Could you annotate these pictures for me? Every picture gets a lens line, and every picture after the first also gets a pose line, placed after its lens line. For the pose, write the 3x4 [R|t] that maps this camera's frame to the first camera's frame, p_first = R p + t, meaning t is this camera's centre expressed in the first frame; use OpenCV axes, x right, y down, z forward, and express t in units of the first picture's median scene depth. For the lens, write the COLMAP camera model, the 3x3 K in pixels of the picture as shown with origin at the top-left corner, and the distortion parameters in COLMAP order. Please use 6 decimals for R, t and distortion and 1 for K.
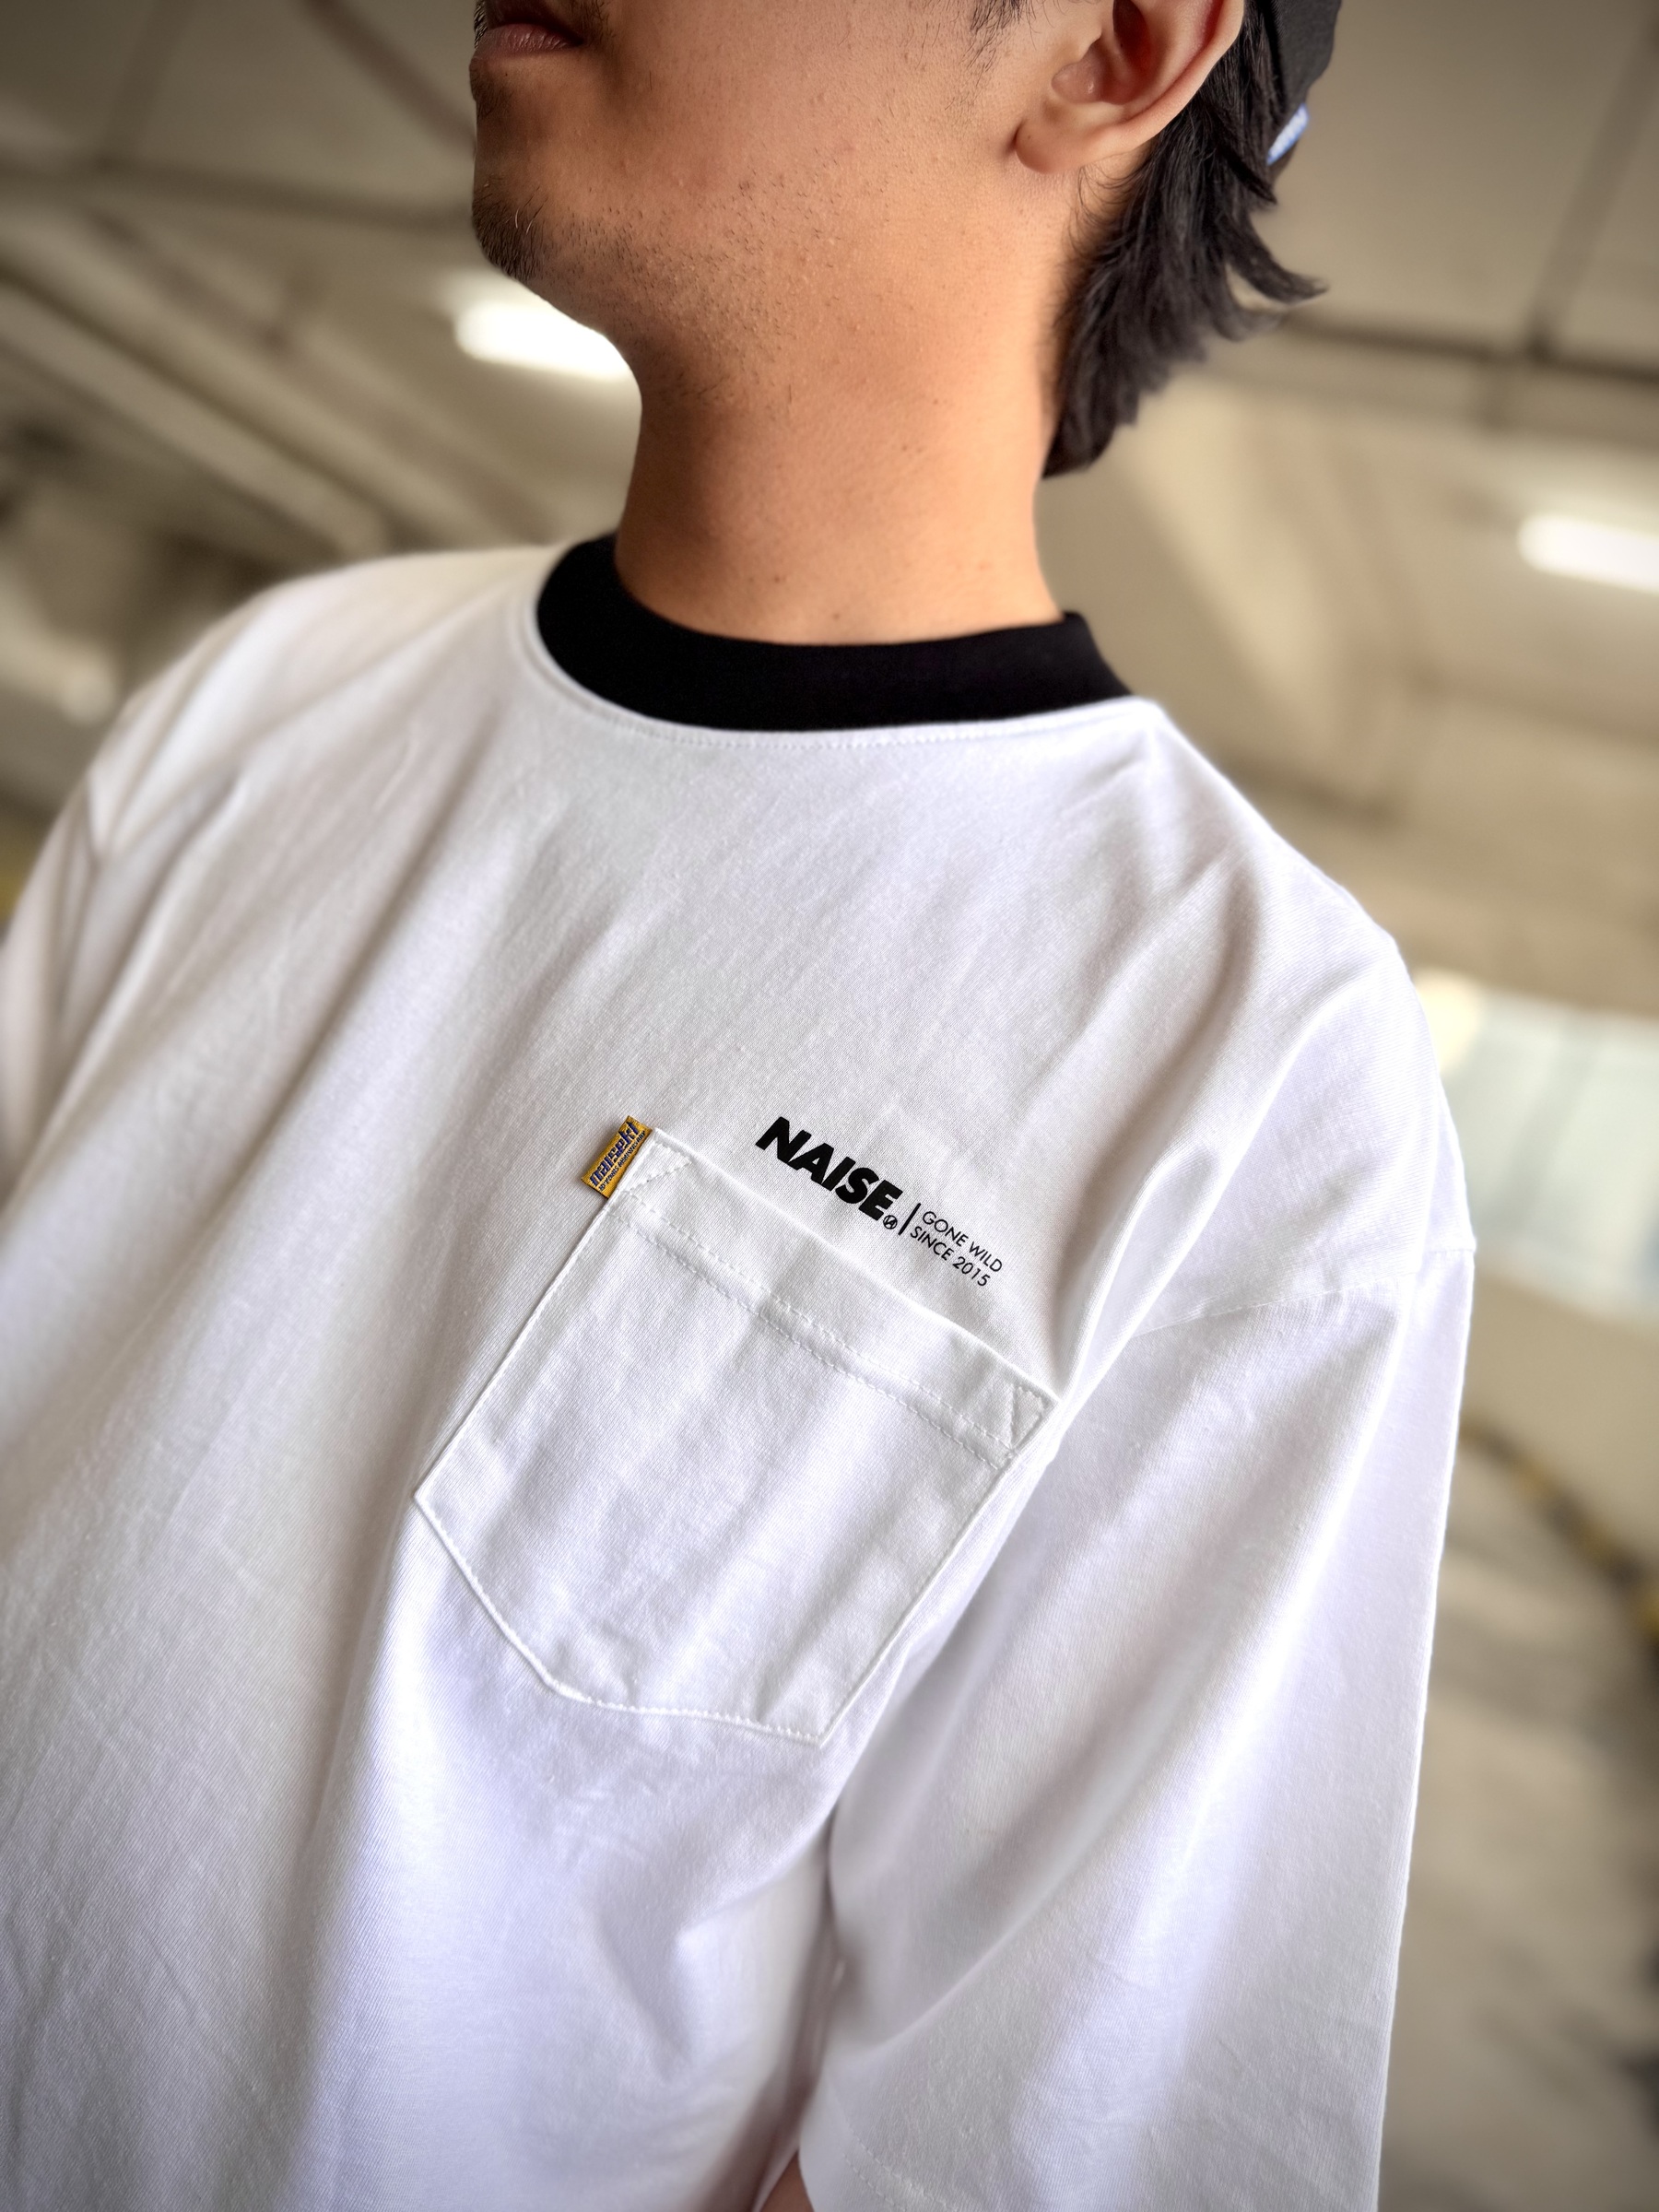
lens RADIAL K [[1738.2, 0, 829.5], [0, 1738.2, 1106.0], [0, 0, 1]] dist [0.254478, -0.594709]
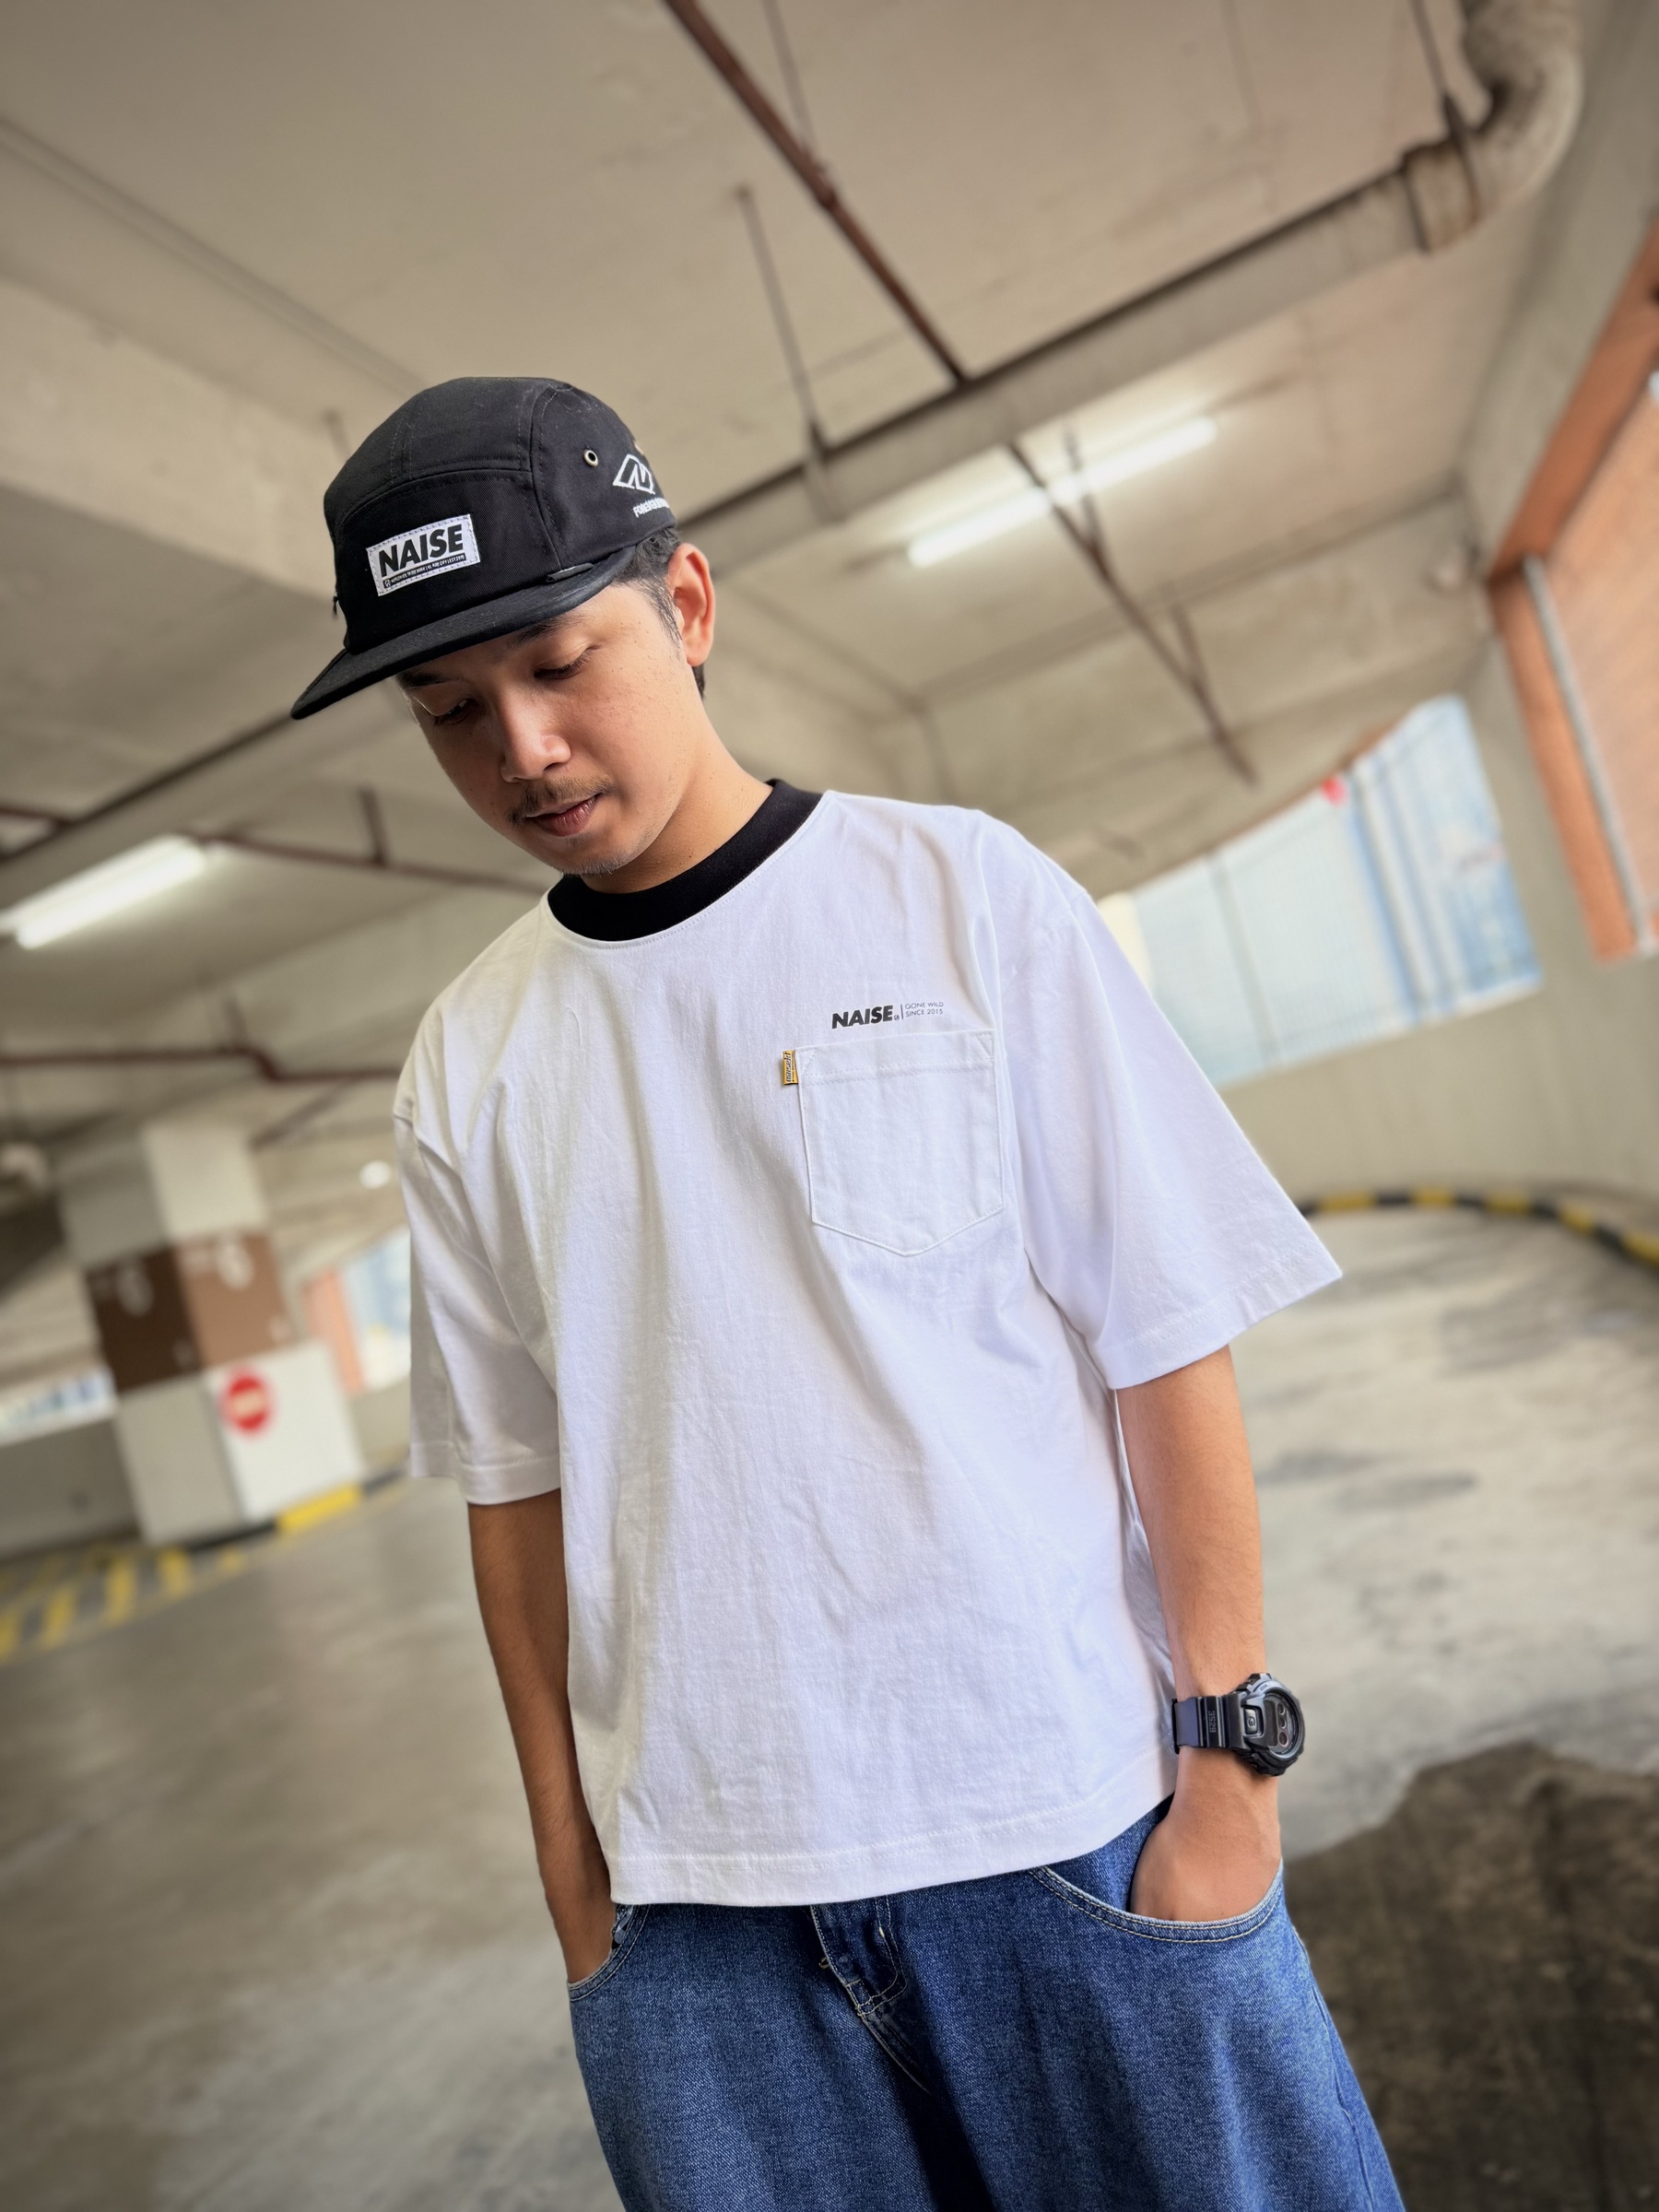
lens RADIAL K [[1547.4, 0, 829.5], [0, 1547.4, 1106.0], [0, 0, 1]] dist [-0.000233, -0.000044]
pose [[0.785191, -0.608276, 0.116080, -0.361548], [0.614874, 0.788073, -0.029530, 0.168695], [-0.073517, 0.094561, 0.992801, -1.120332]]
